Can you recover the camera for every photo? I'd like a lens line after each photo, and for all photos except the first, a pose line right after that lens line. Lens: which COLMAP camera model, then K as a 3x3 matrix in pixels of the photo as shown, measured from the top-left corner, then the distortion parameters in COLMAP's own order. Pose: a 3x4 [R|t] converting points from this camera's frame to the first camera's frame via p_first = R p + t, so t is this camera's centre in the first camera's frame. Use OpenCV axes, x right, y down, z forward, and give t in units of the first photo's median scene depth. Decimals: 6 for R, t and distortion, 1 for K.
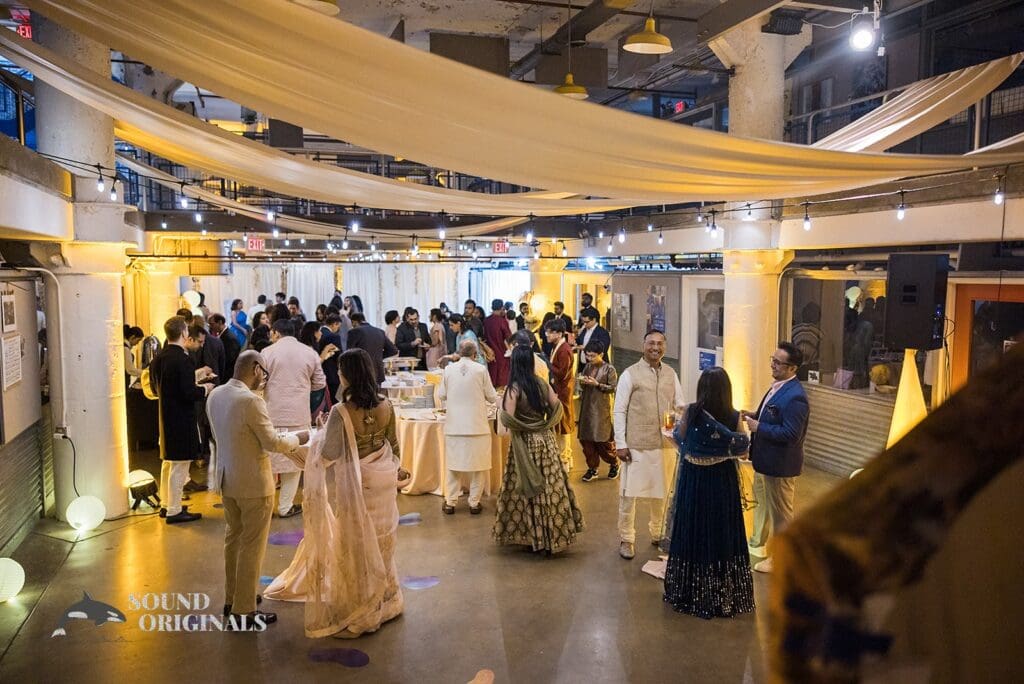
lens RADIAL K [[777.2, 0, 512.0], [0, 777.2, 342.0], [0, 0, 1]] dist [0.001751, -0.000880]
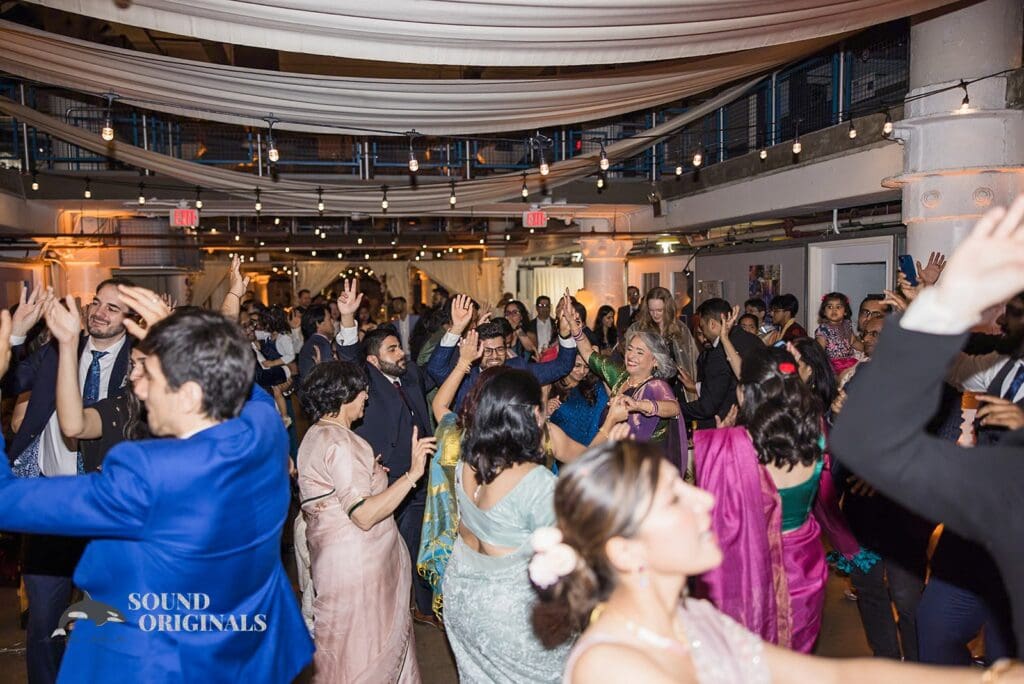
lens RADIAL K [[777.2, 0, 512.0], [0, 777.2, 342.0], [0, 0, 1]] dist [0.001751, -0.000880]
pose [[0.995197, -0.008720, -0.097505, 0.028810], [0.006955, 0.999806, -0.018426, 0.003222], [0.097647, 0.017660, 0.995064, 0.256334]]
